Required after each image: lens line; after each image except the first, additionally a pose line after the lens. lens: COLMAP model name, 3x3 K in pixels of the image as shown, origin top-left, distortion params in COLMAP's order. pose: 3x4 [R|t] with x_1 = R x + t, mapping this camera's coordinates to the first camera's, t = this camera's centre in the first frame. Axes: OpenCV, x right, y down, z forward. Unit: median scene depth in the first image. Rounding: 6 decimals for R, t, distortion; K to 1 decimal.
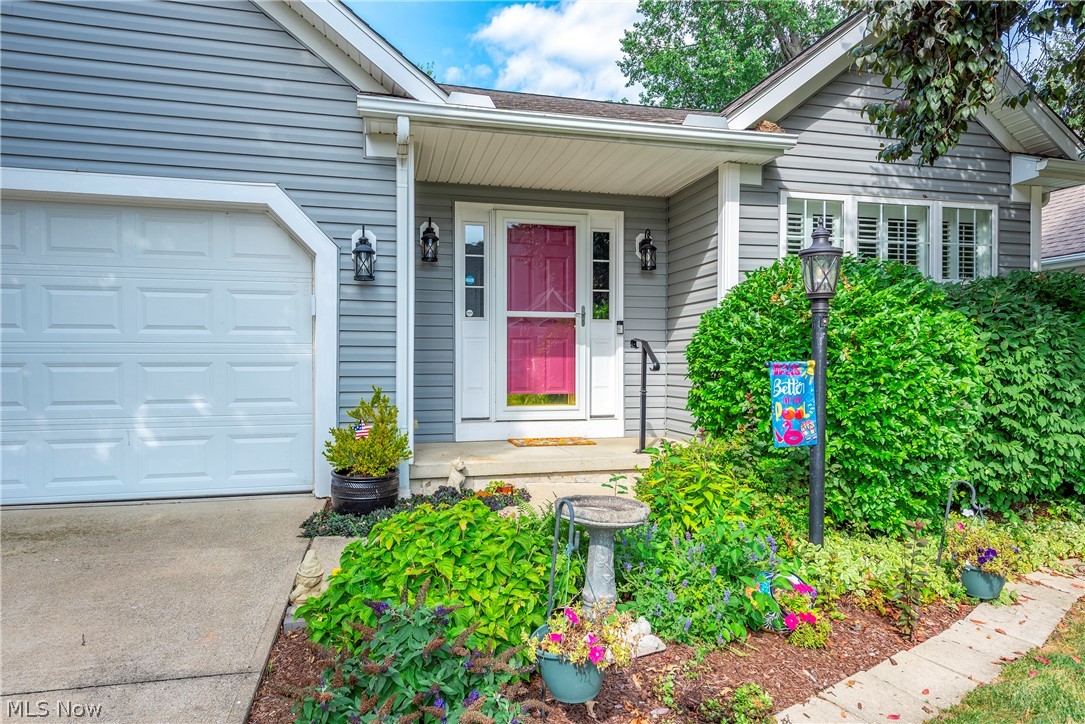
lens RADIAL K [[685.0, 0, 542.5], [0, 685.0, 362.0], [0, 0, 1]] dist [0.002992, 0.000149]
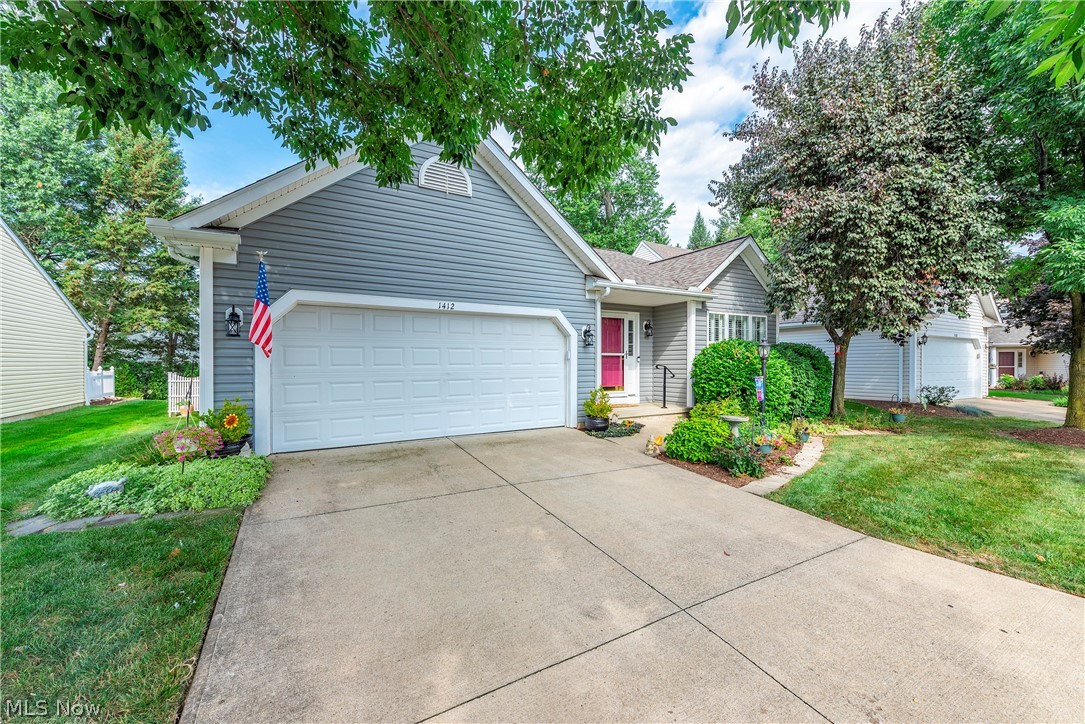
lens RADIAL K [[427.9, 0, 543.5], [0, 427.9, 366.0], [0, 0, 1]] dist [0.006348, -0.000397]
pose [[0.964189, -0.005900, 0.265151, -0.741233], [0.004428, 0.999971, 0.006150, -0.043176], [-0.265180, -0.004755, 0.964187, -0.478773]]
